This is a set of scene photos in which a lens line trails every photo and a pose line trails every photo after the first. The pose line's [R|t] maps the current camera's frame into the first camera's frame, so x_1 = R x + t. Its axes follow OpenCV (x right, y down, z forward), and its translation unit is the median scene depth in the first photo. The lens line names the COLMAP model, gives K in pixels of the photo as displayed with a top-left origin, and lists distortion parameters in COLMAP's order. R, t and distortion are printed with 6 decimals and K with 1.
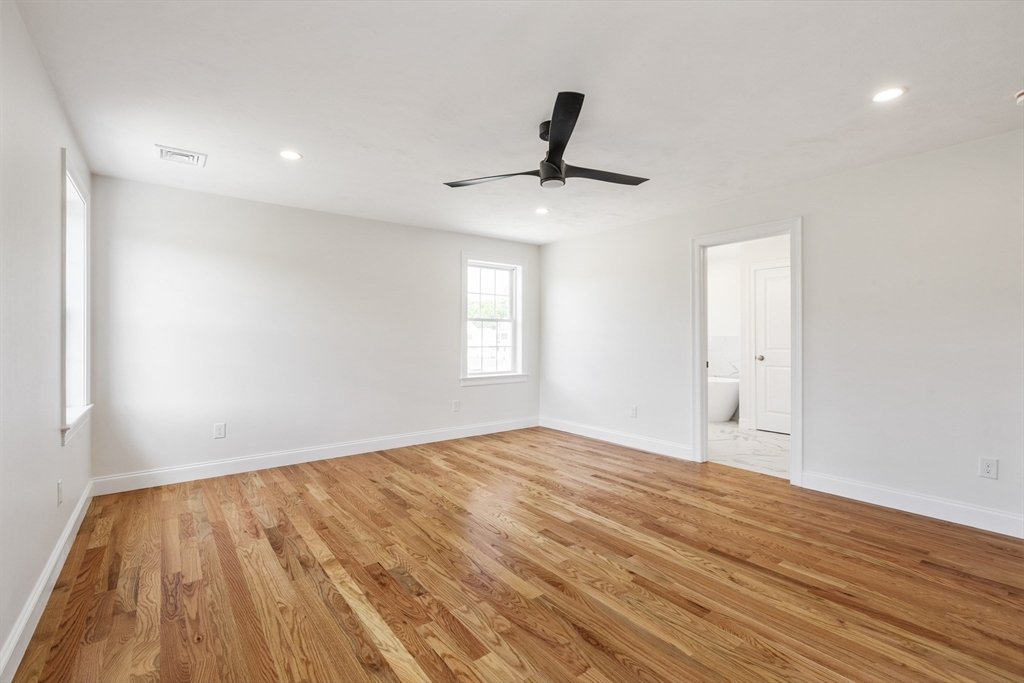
lens RADIAL K [[466.4, 0, 510.2], [0, 466.4, 336.3], [0, 0, 1]] dist [-0.000701, -0.000288]
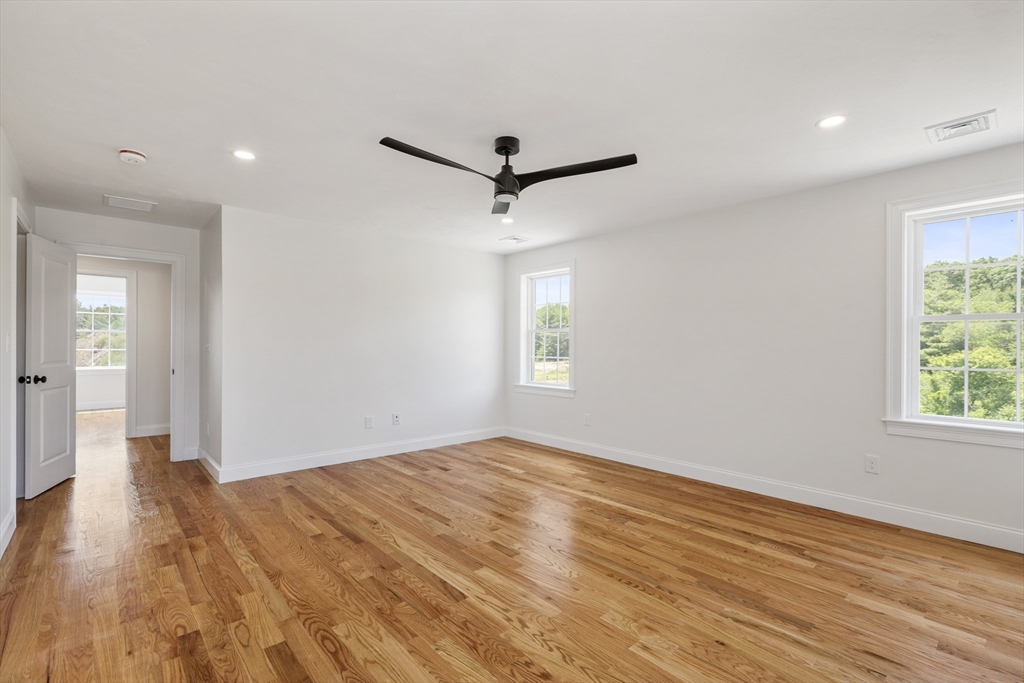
lens RADIAL K [[466.4, 0, 510.2], [0, 466.4, 336.3], [0, 0, 1]] dist [-0.000701, -0.000288]
pose [[-0.997401, -0.005678, -0.071823, 0.154789], [-0.003933, 0.999694, -0.024411, 0.003368], [0.071940, -0.024065, -0.997119, 2.019472]]
